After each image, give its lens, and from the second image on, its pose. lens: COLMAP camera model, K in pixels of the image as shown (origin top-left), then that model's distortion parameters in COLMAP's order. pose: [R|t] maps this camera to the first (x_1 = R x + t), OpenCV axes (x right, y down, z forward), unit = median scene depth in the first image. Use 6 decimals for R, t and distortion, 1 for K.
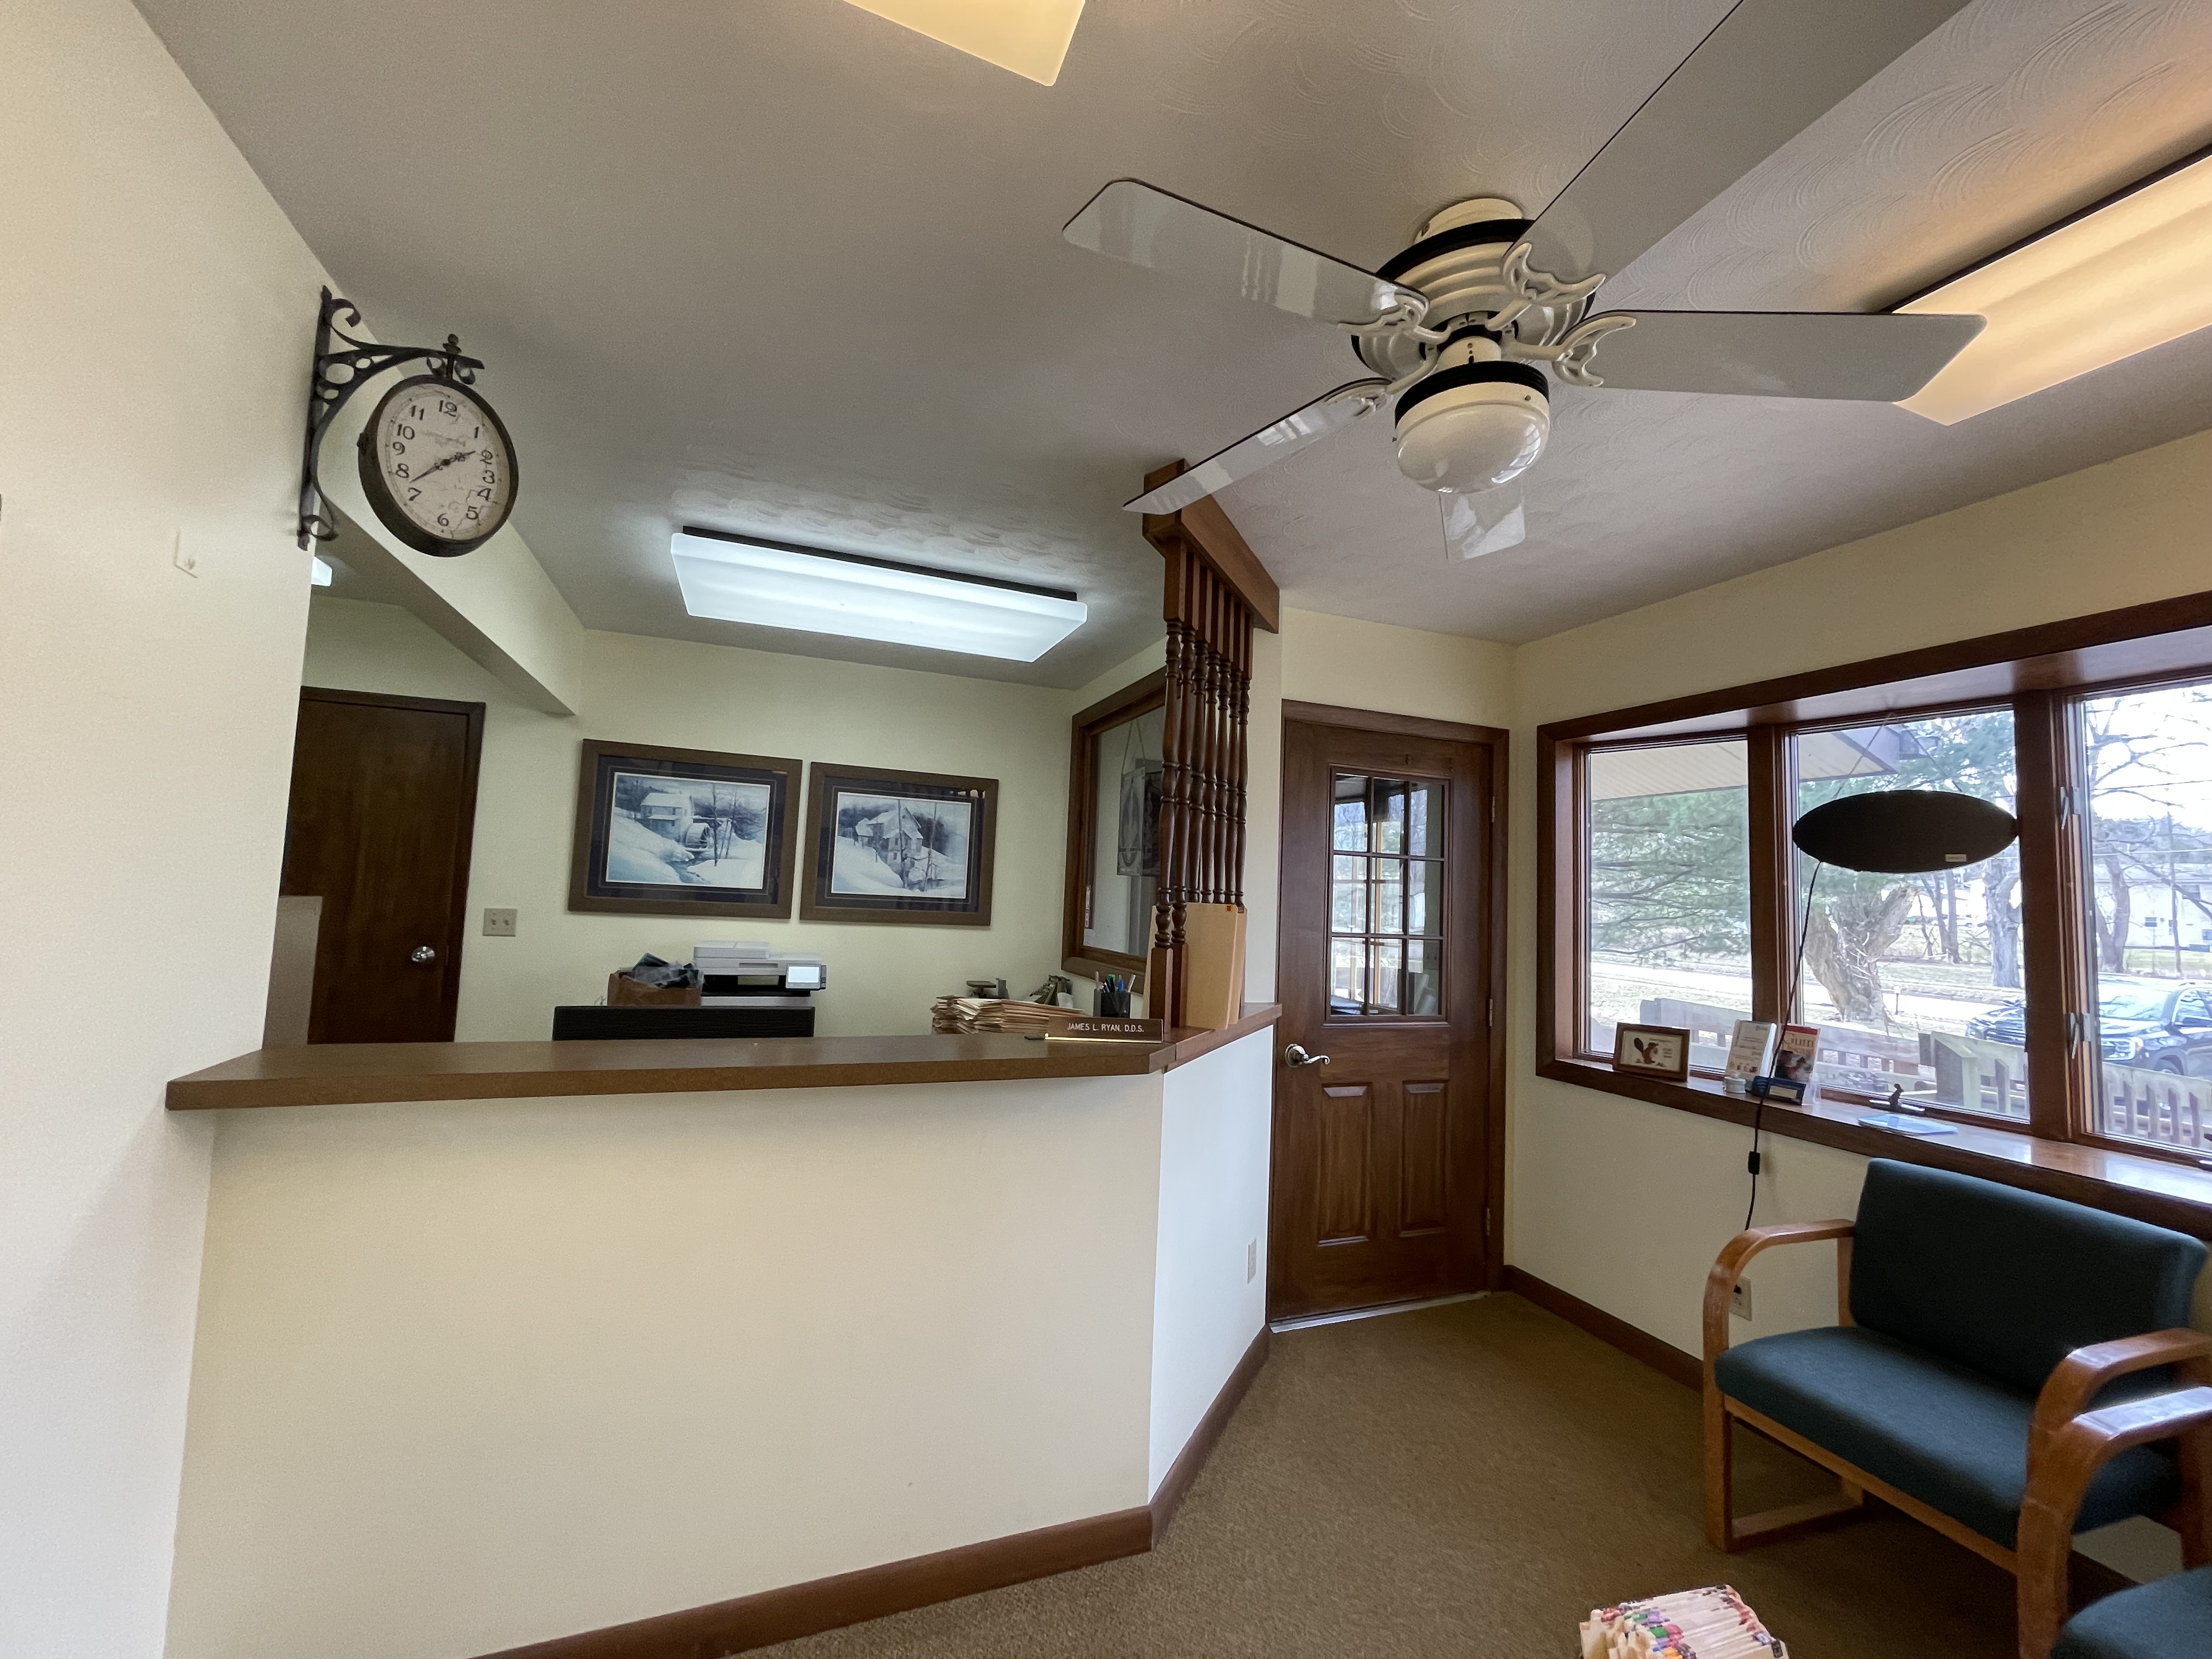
lens RADIAL K [[896.0, 0, 1103.2], [0, 896.0, 828.2], [0, 0, 1]] dist [-0.000623, 0.000083]
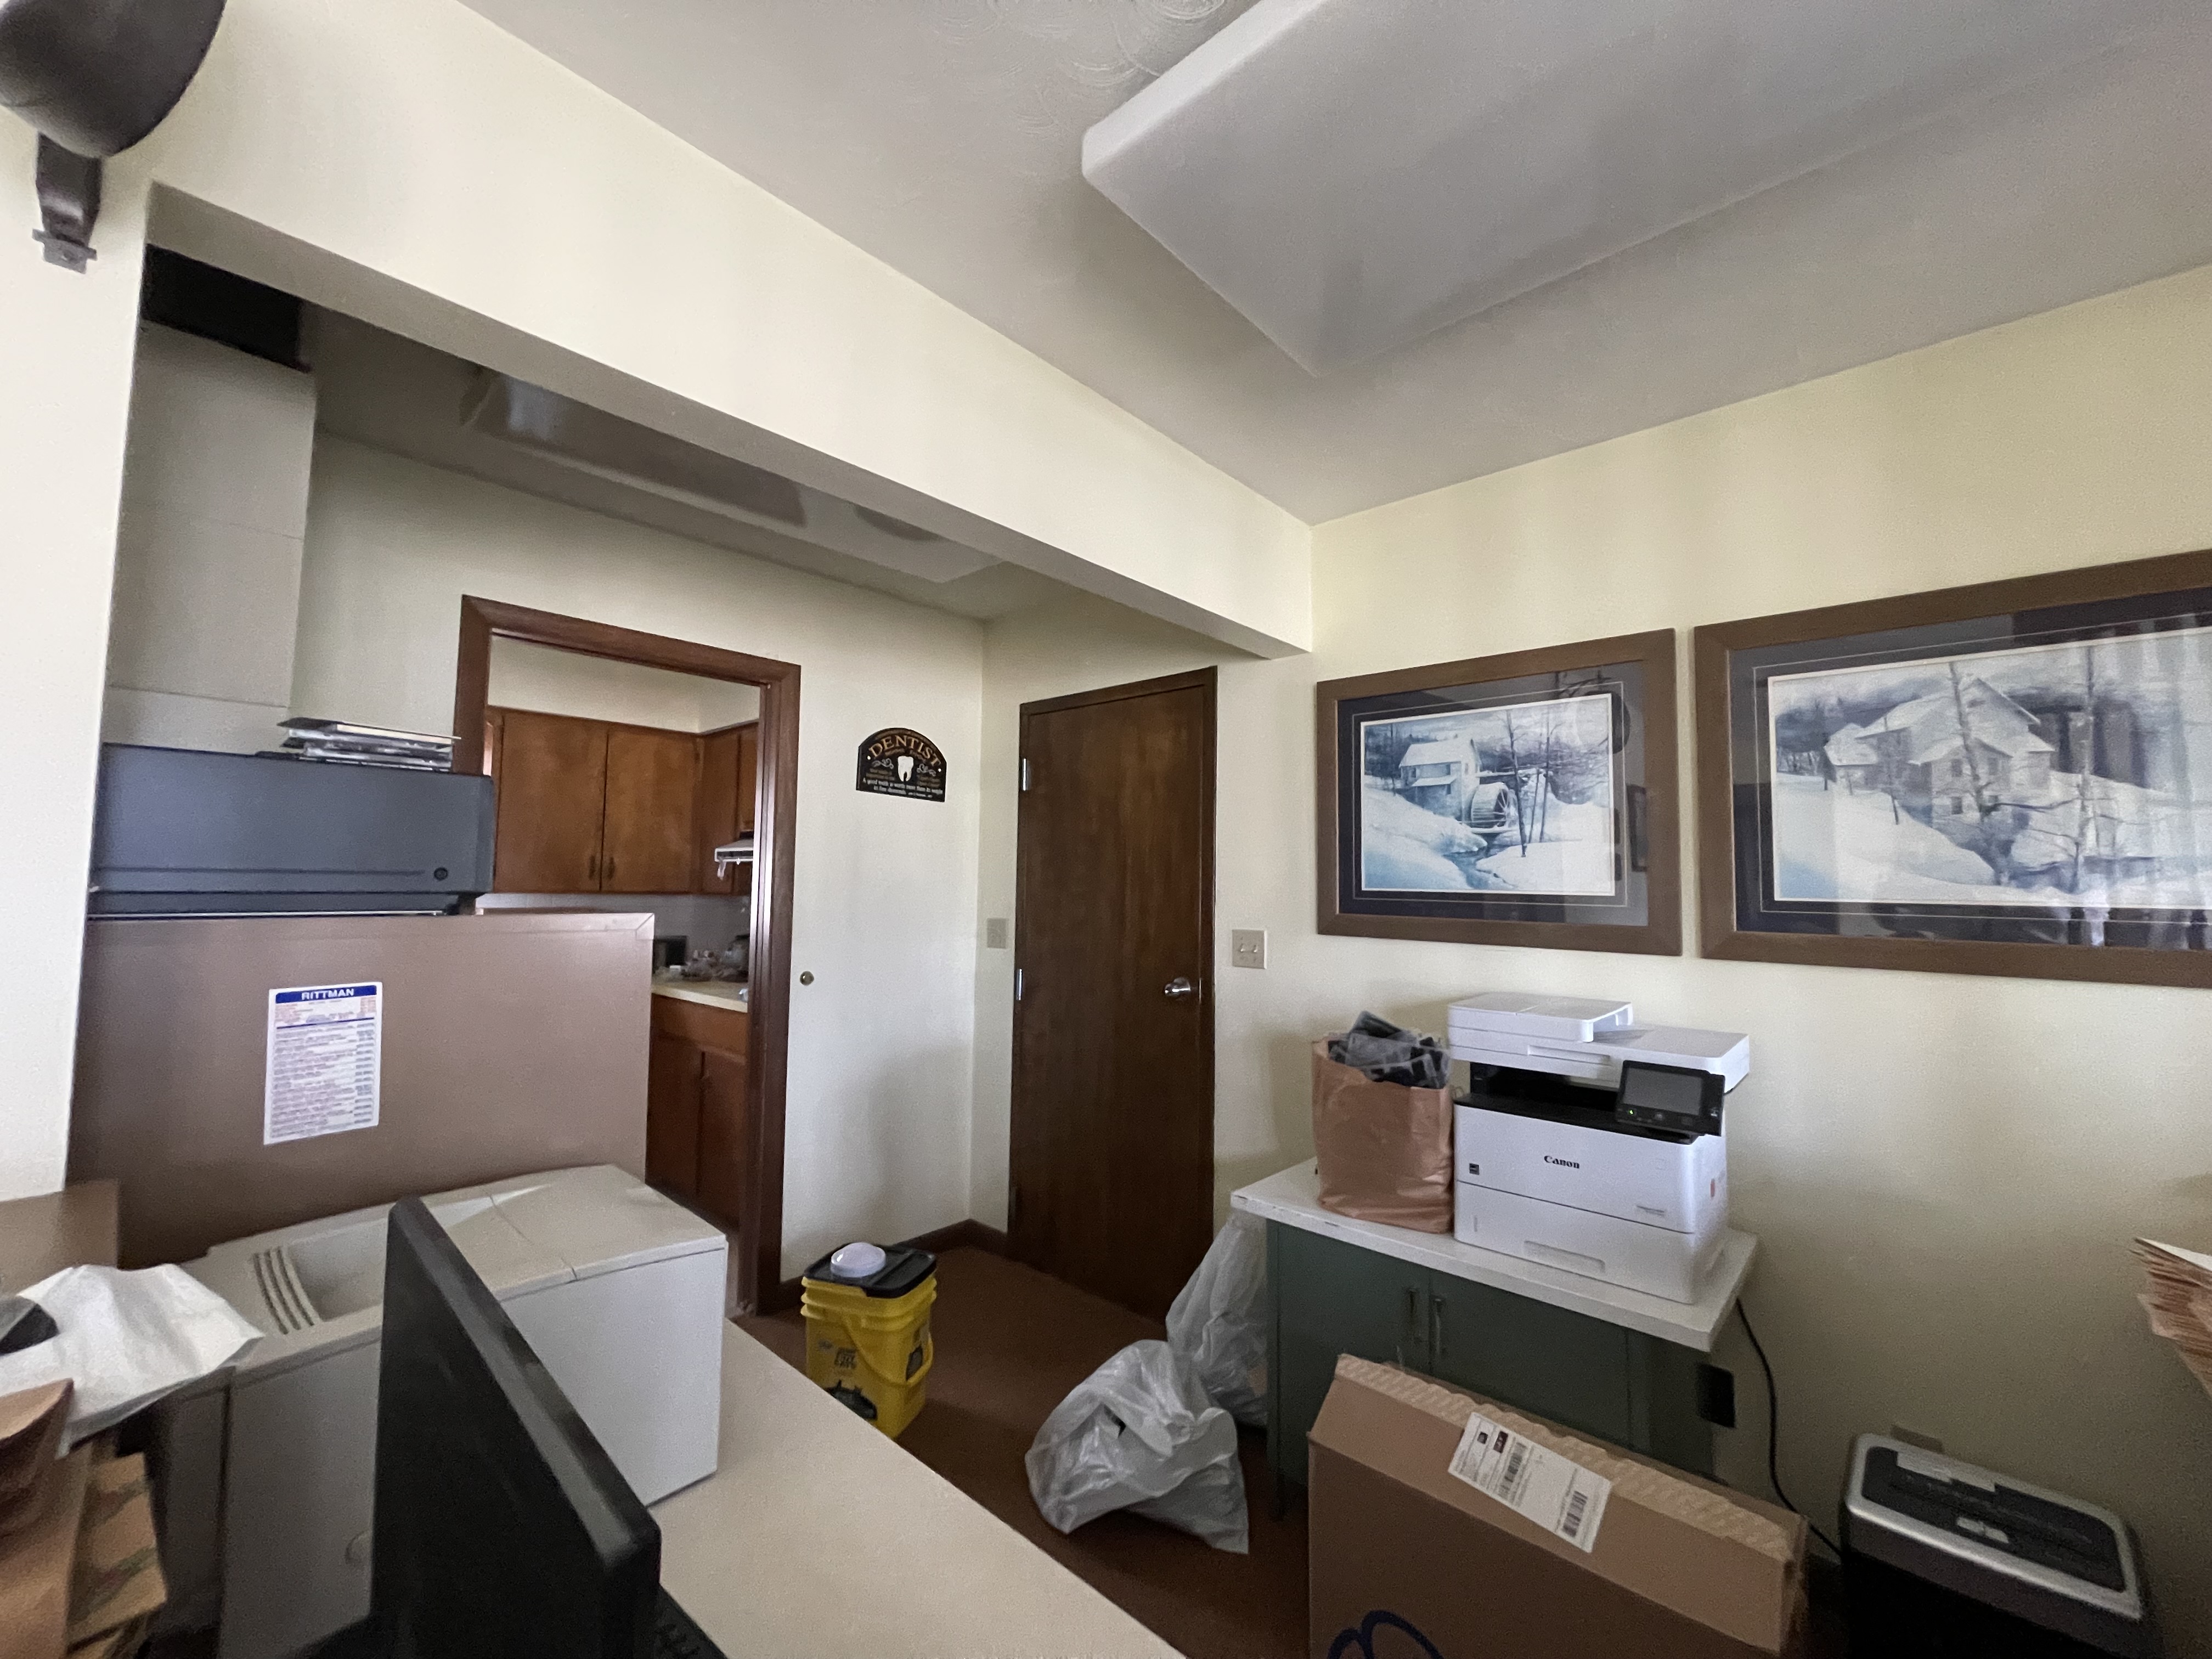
lens RADIAL K [[896.0, 0, 1104.8], [0, 896.0, 830.5], [0, 0, 1]] dist [-0.000623, 0.000083]
pose [[0.455116, -0.090601, -0.885811, -0.057403], [0.075616, 0.995149, -0.062933, 0.041311], [0.887215, -0.038340, 0.459760, 0.514788]]
